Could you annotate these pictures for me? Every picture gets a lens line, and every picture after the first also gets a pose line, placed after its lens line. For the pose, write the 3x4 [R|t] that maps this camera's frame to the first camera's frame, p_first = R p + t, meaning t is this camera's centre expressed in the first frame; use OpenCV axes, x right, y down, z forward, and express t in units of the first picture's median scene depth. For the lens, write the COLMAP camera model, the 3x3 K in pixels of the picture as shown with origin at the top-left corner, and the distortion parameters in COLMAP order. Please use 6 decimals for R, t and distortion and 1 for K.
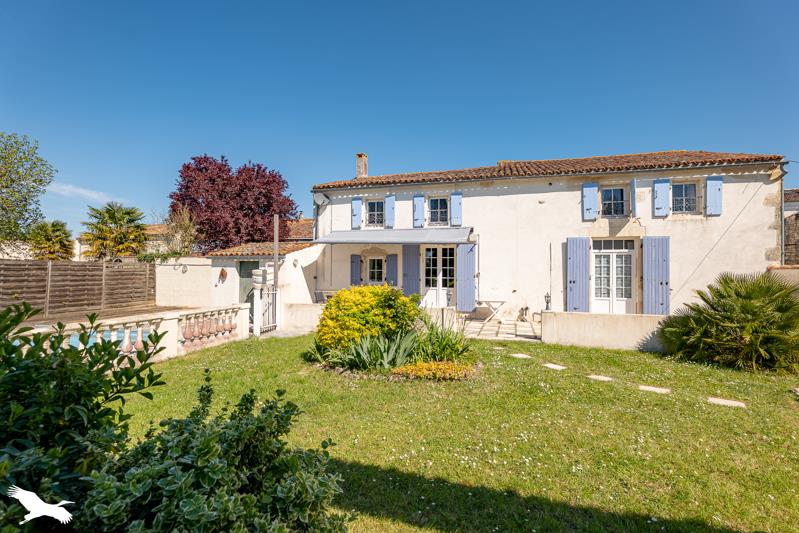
lens RADIAL K [[383.5, 0, 399.5], [0, 383.5, 266.5], [0, 0, 1]] dist [-0.000008, -0.000169]
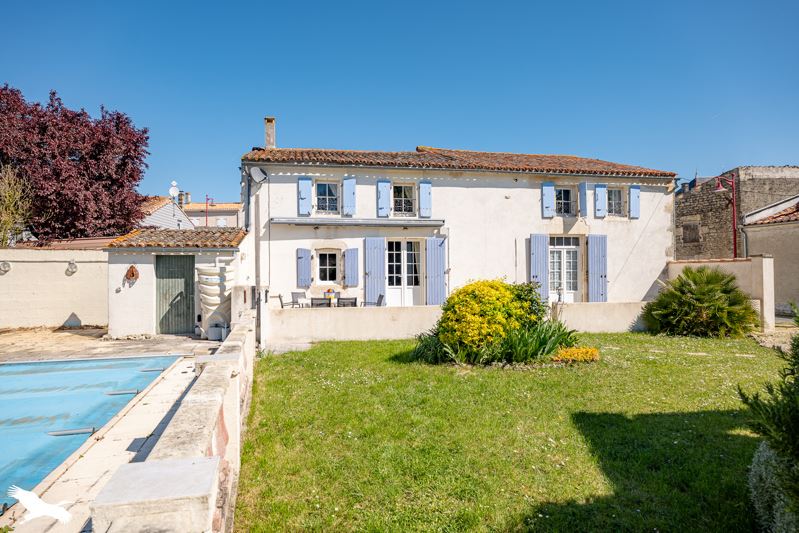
lens RADIAL K [[485.6, 0, 399.5], [0, 485.6, 266.5], [0, 0, 1]] dist [-0.002063, -0.000001]
pose [[0.885189, -0.005970, 0.465193, -0.481576], [0.004838, 0.999982, 0.003627, 0.006393], [-0.465206, -0.000960, 0.885202, 0.010101]]
